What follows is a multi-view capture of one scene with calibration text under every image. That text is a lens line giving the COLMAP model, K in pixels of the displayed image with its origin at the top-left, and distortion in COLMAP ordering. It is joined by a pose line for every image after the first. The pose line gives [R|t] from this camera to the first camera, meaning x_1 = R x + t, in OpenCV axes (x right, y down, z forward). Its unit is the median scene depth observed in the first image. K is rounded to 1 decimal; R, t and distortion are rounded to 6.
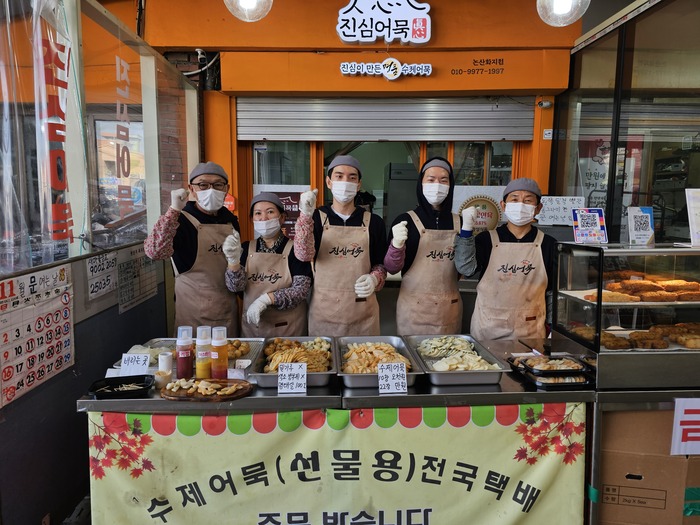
lens RADIAL K [[476.4, 0, 349.3], [0, 476.4, 263.3], [0, 0, 1]] dist [0.008155, -0.000945]
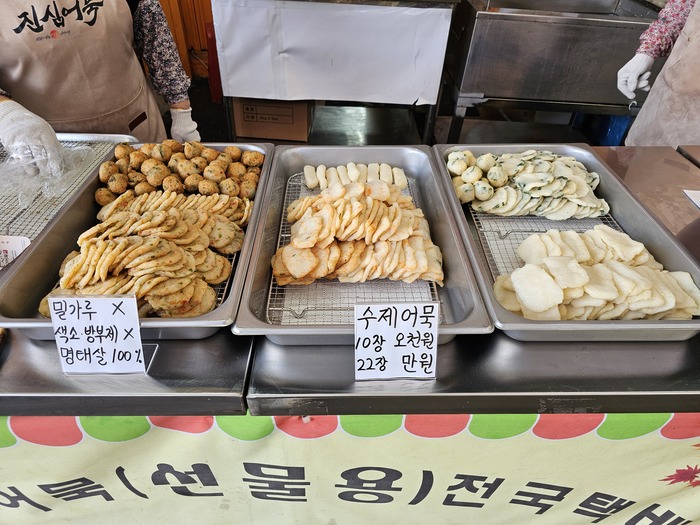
lens RADIAL K [[476.4, 0, 344.2], [0, 476.4, 259.4], [0, 0, 1]] dist [0.008155, -0.000945]
pose [[0.998597, 0.042042, -0.032210, 0.062013], [-0.018008, 0.841465, 0.540012, 0.008450], [0.049807, -0.538674, 0.841041, 0.741821]]
